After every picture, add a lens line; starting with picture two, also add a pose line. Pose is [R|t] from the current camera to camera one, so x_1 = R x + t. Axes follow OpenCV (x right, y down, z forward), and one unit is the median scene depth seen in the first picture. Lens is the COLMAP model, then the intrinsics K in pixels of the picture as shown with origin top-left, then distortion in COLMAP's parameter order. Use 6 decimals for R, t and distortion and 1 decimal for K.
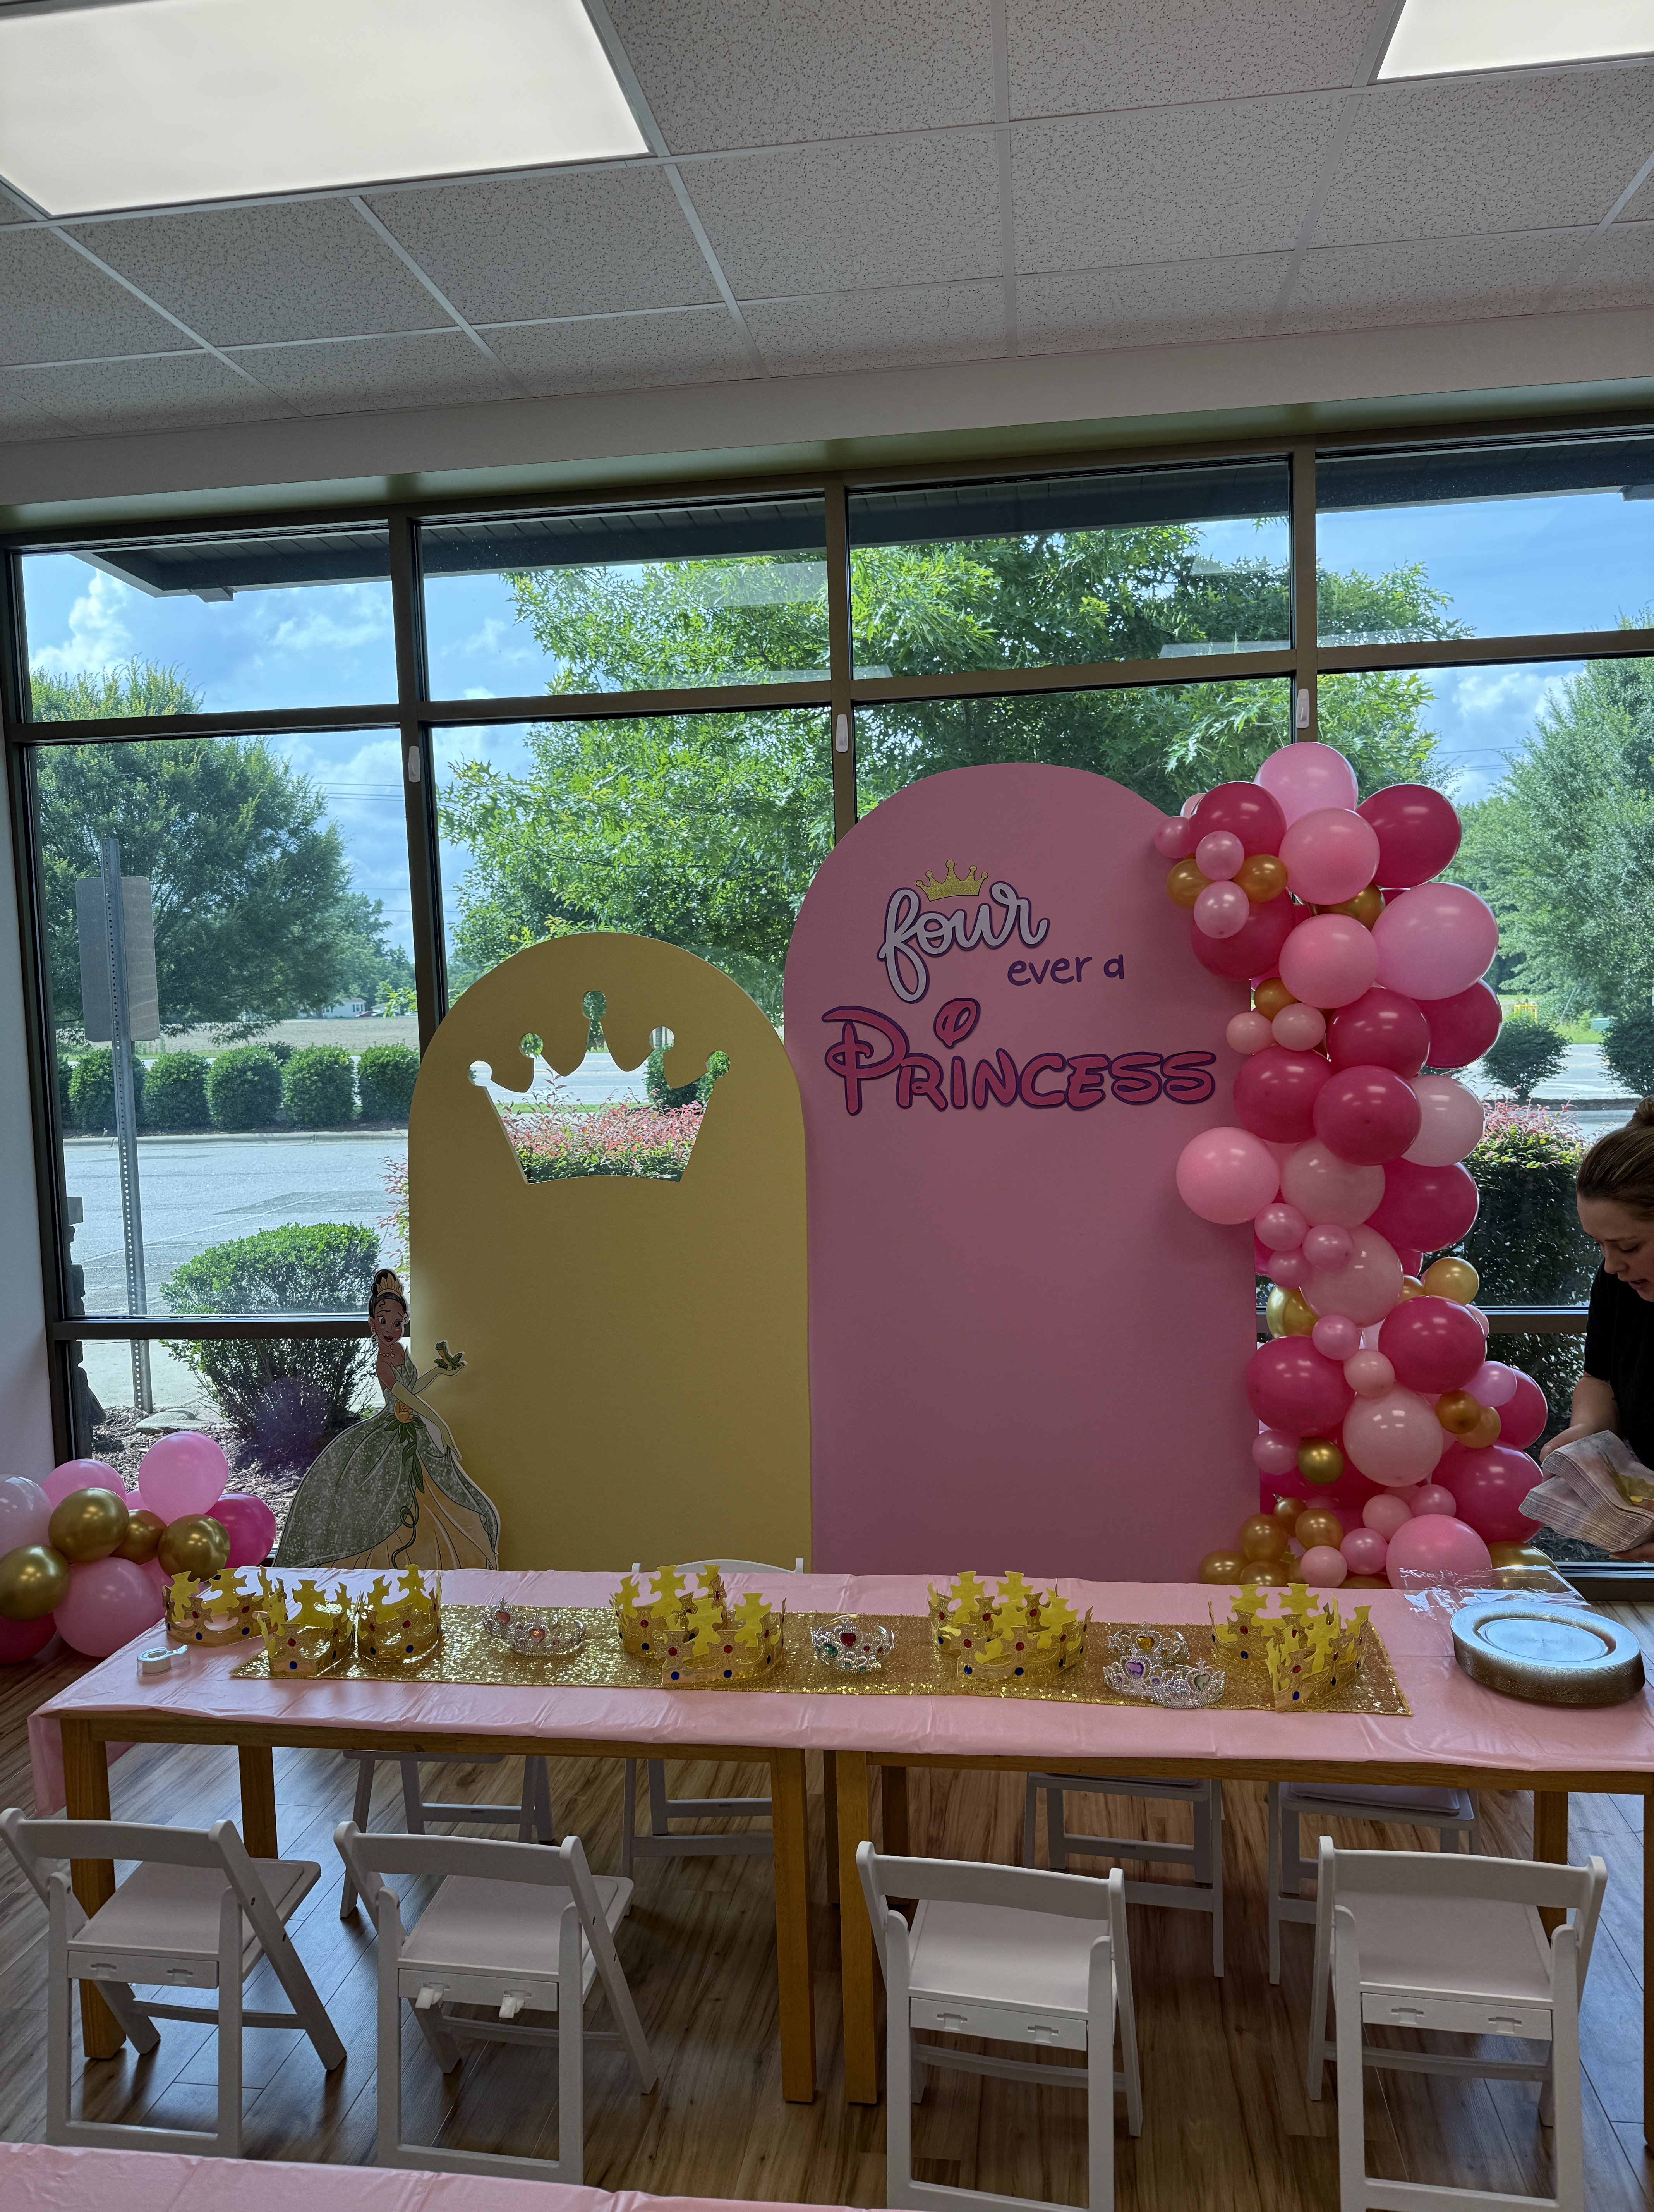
lens RADIAL K [[1528.5, 0, 811.1], [0, 1528.5, 1115.7], [0, 0, 1]] dist [0.126012, -0.243597]
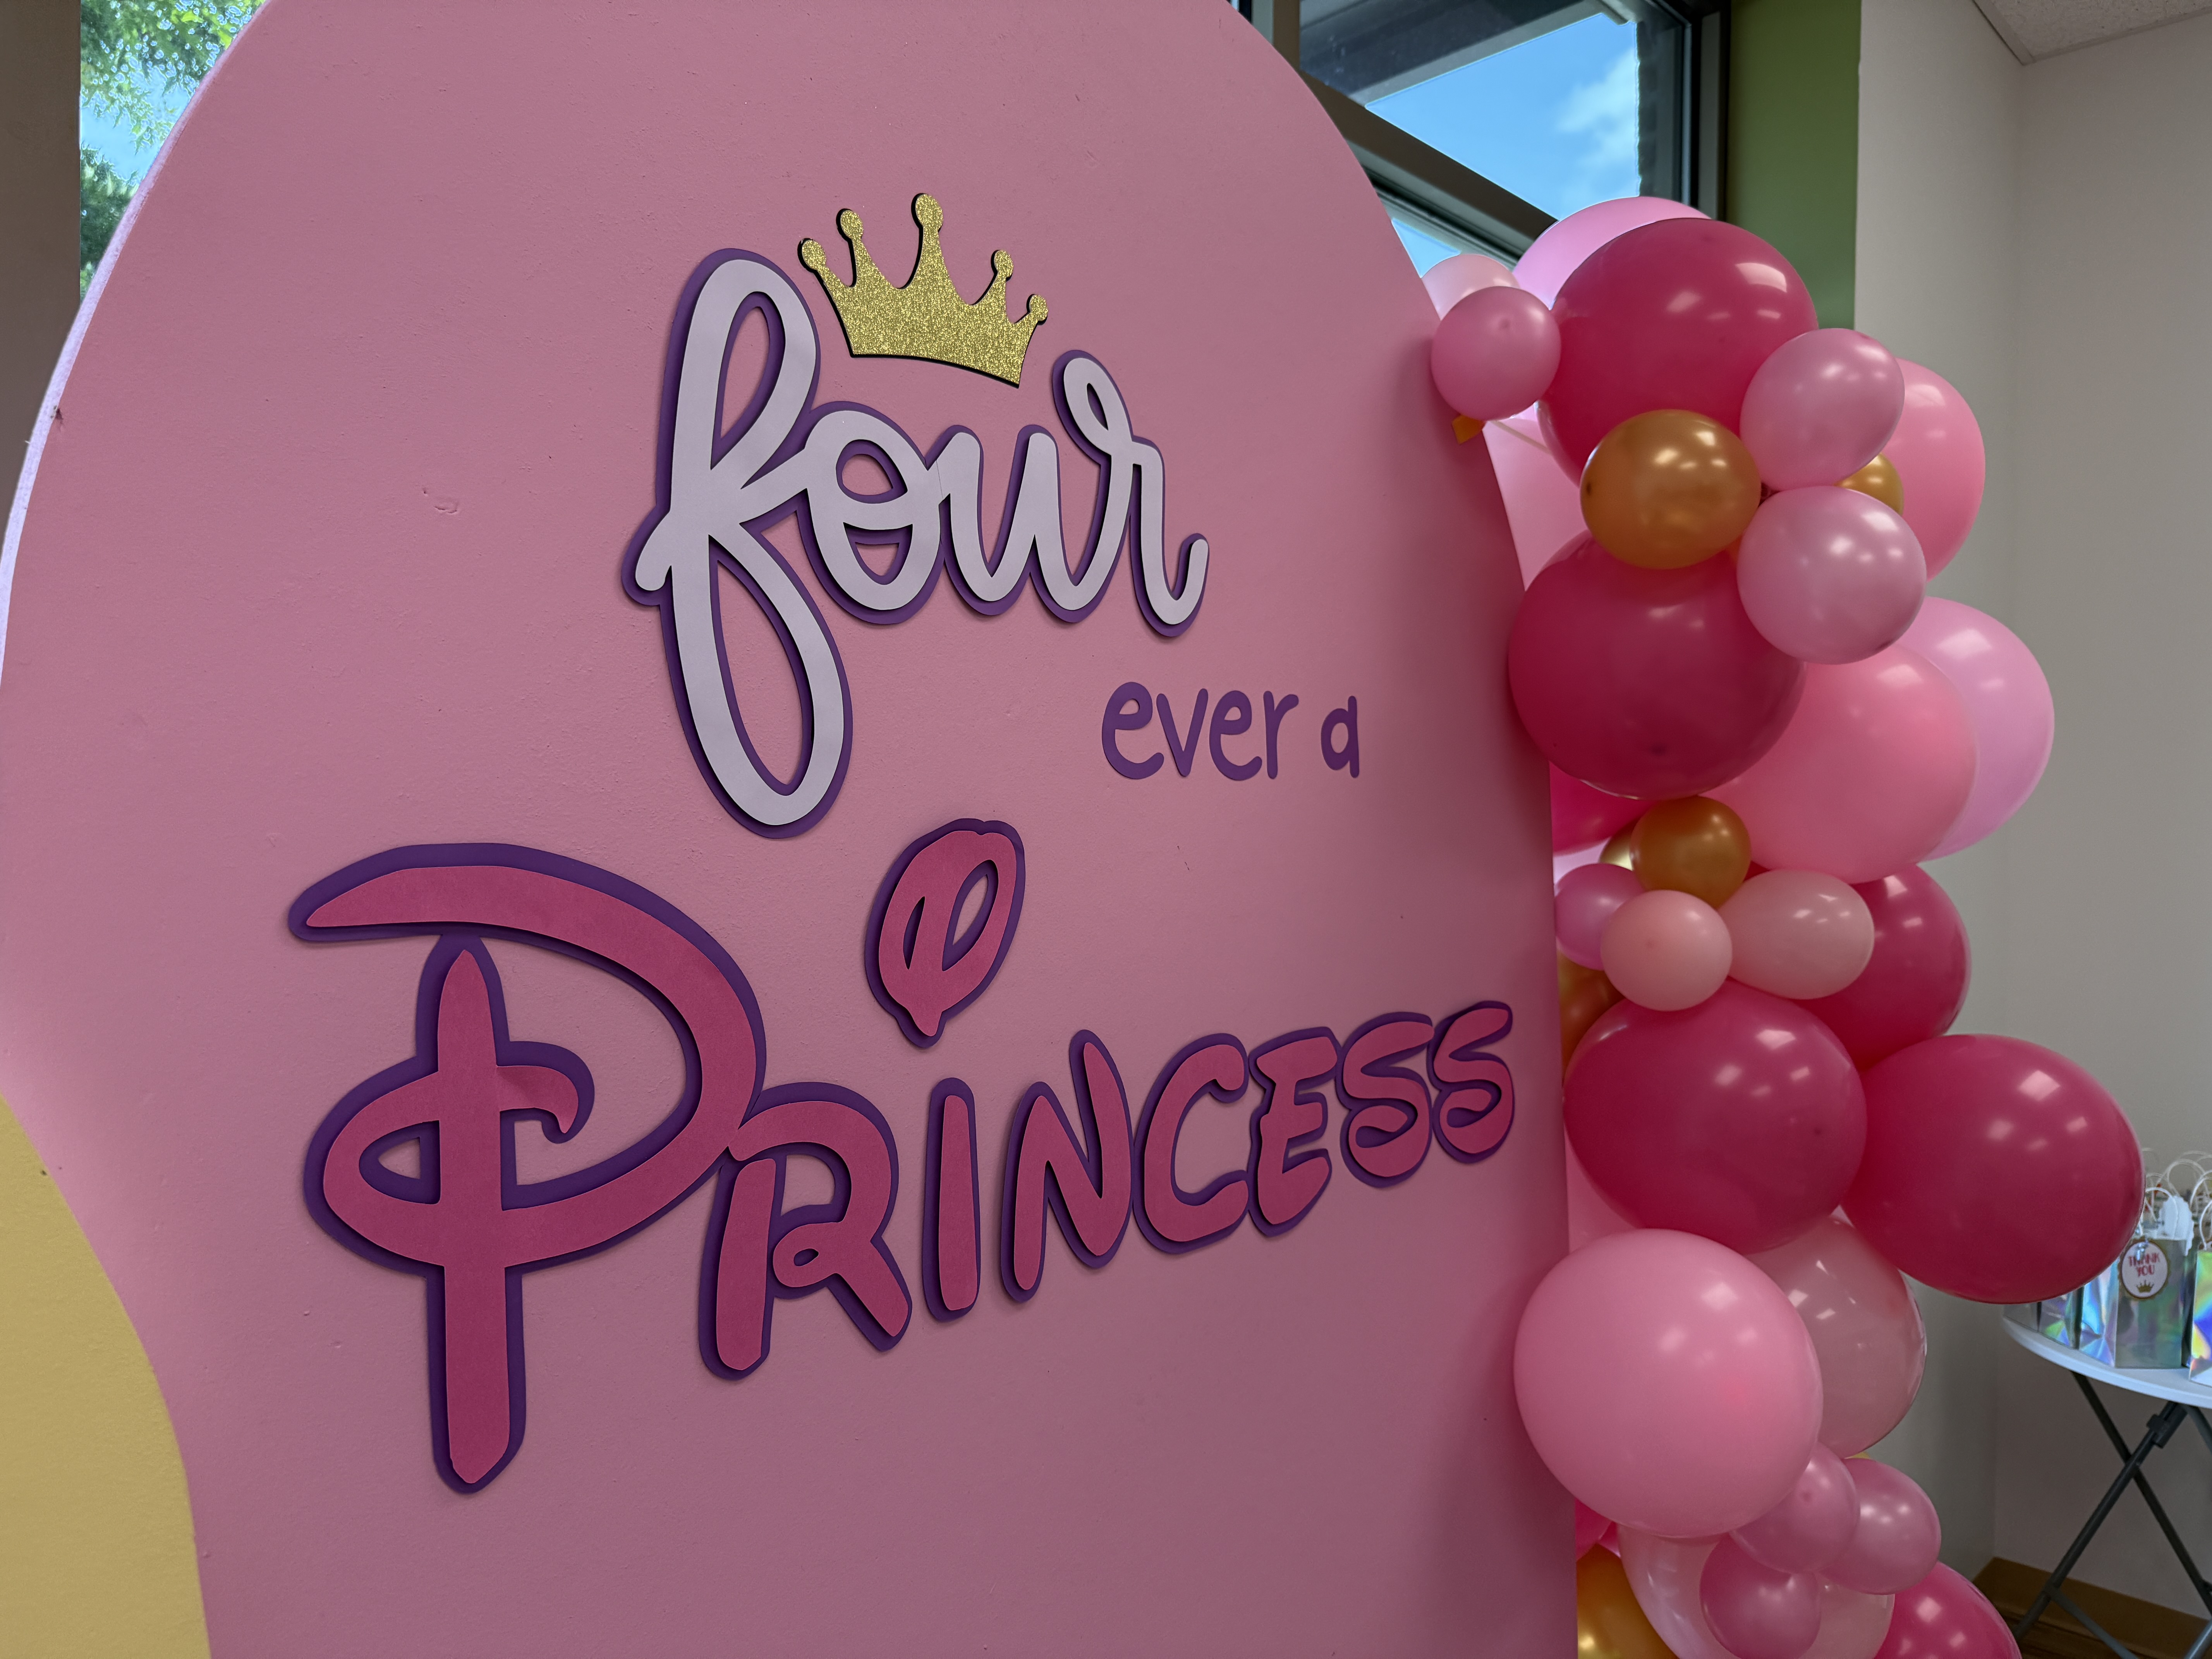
lens RADIAL K [[1528.6, 0, 1107.1], [0, 1528.6, 839.0], [0, 0, 1]] dist [0.126012, -0.243597]
pose [[0.587143, 0.022974, 0.809157, -0.072167], [0.035412, 0.997911, -0.054029, -0.060967], [-0.808708, 0.060377, 0.585103, 0.849882]]
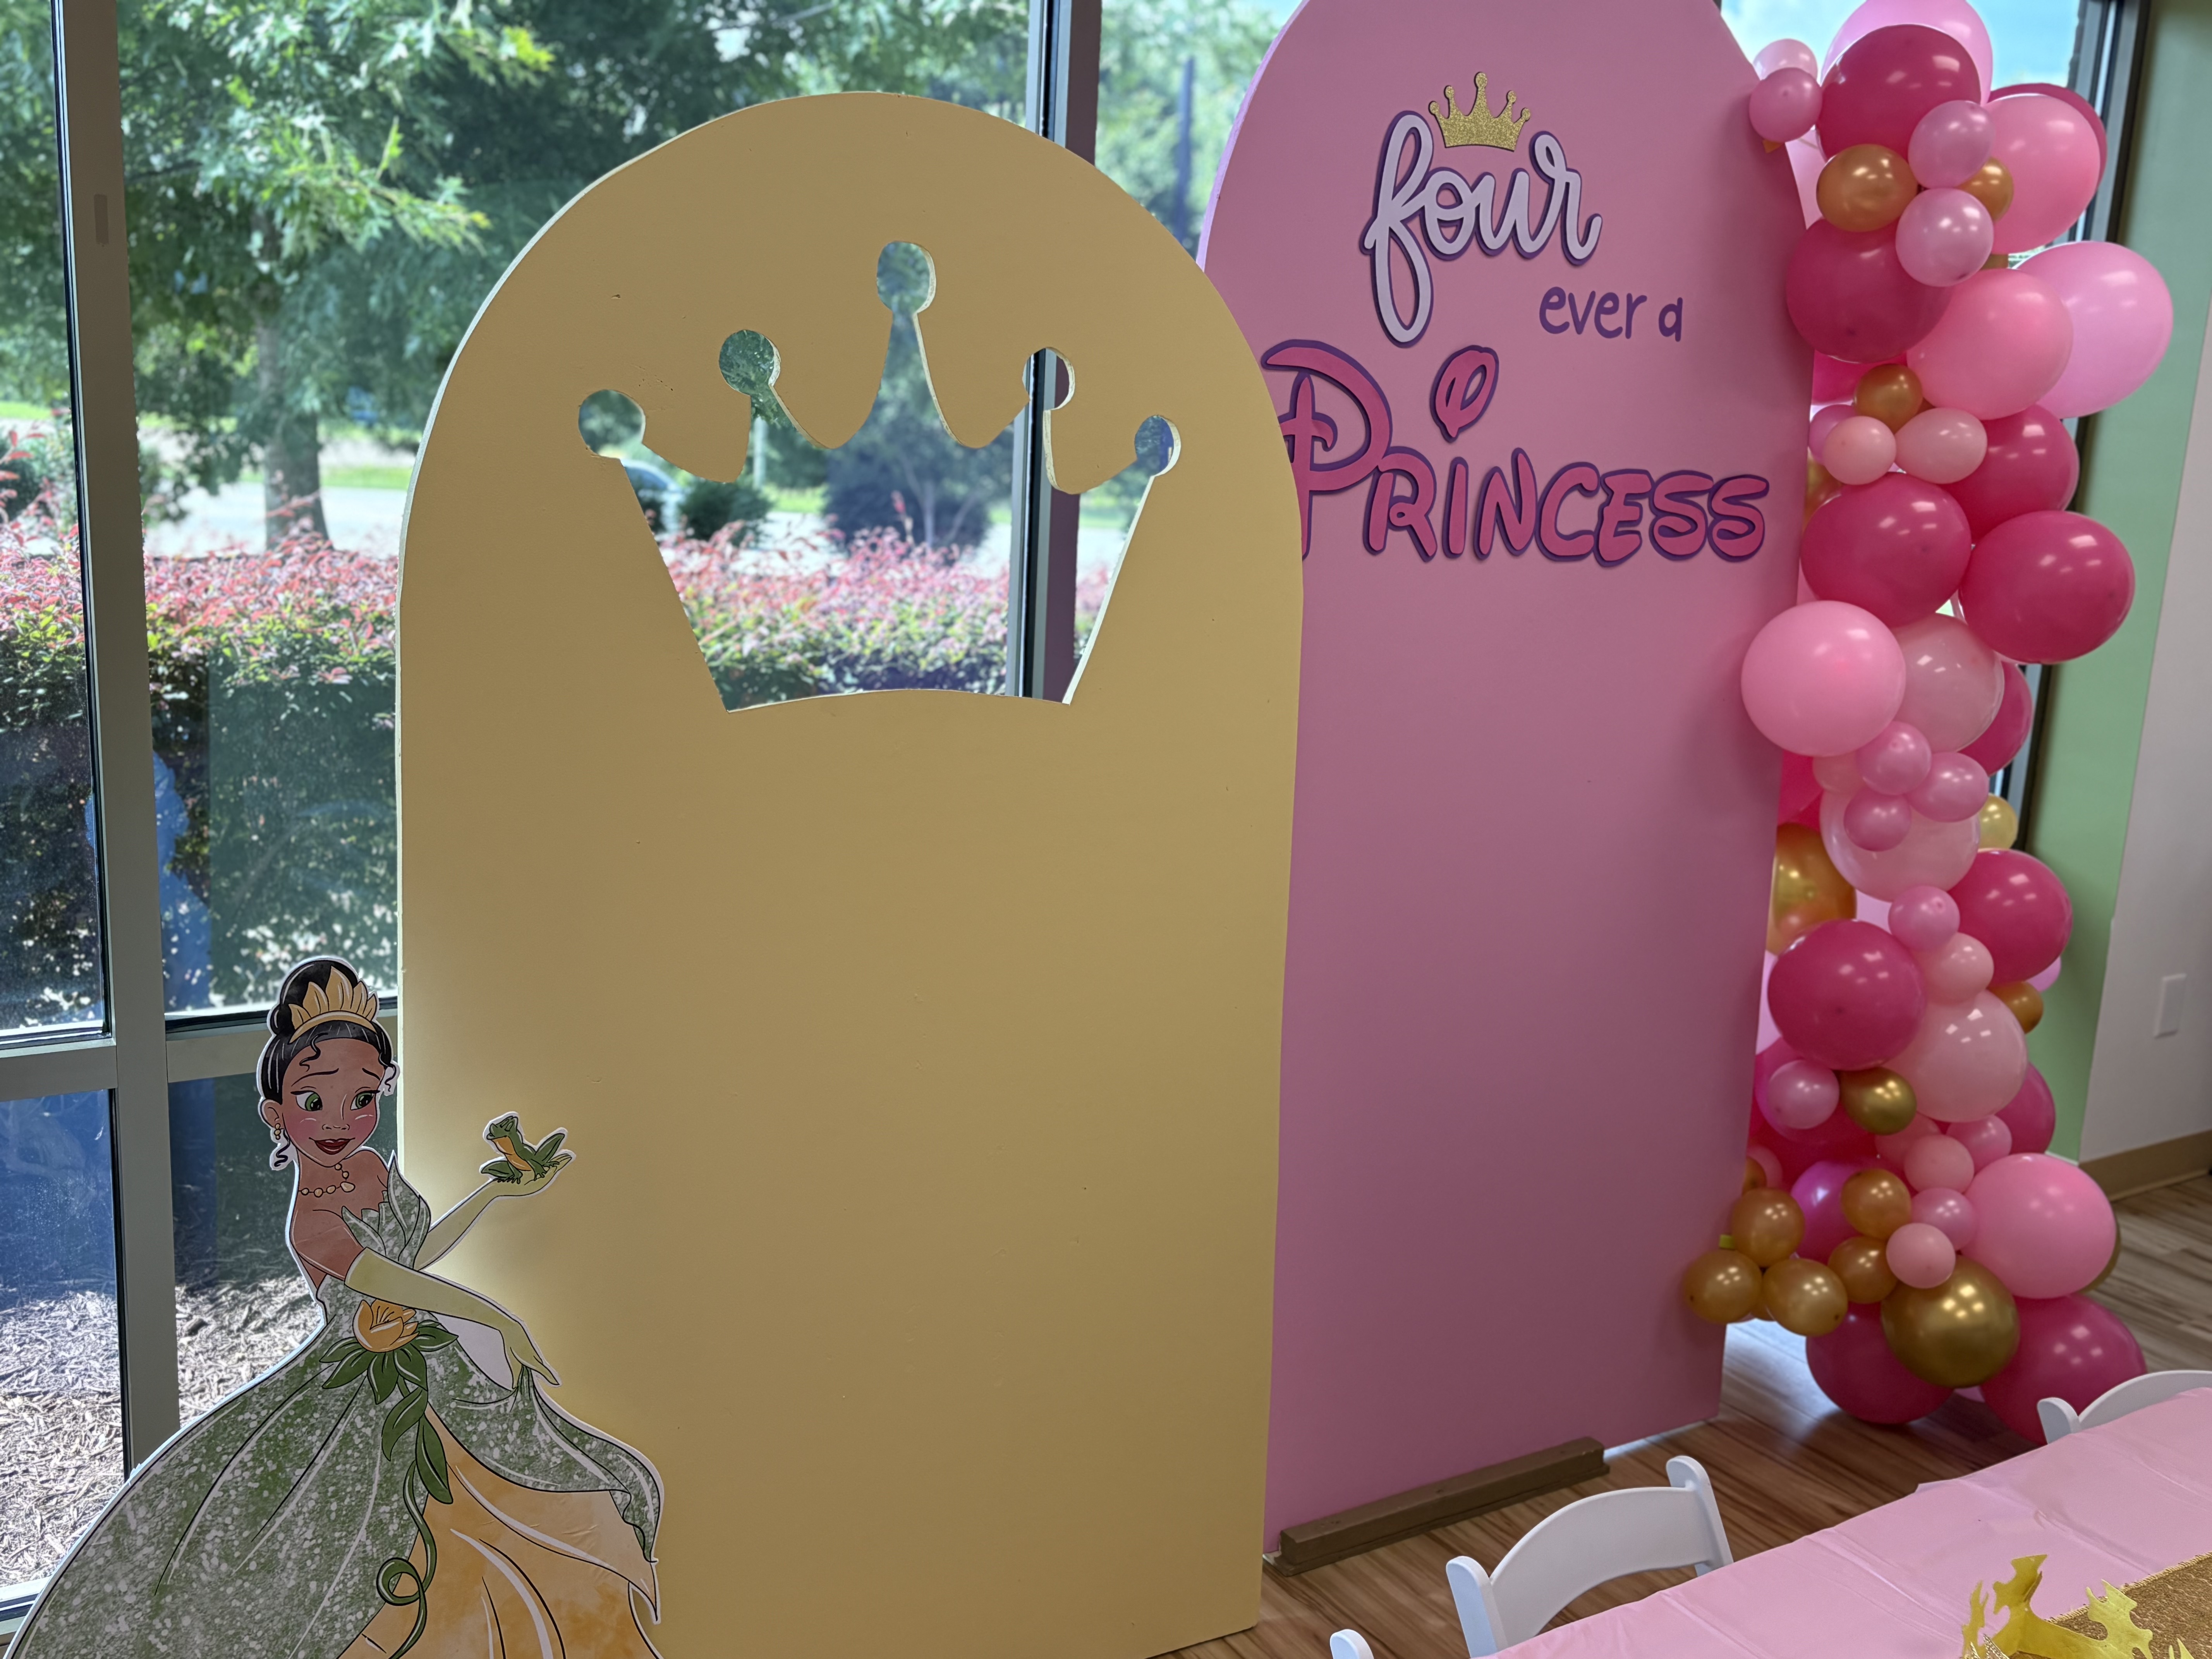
lens RADIAL K [[1982.8, 0, 1134.5], [0, 1982.8, 834.0], [0, 0, 1]] dist [0.025512, -0.010405]
pose [[0.754524, -0.058466, 0.653663, -0.449410], [-0.026661, 0.992471, 0.119546, 0.011625], [-0.655730, -0.107628, 0.747284, 0.544348]]
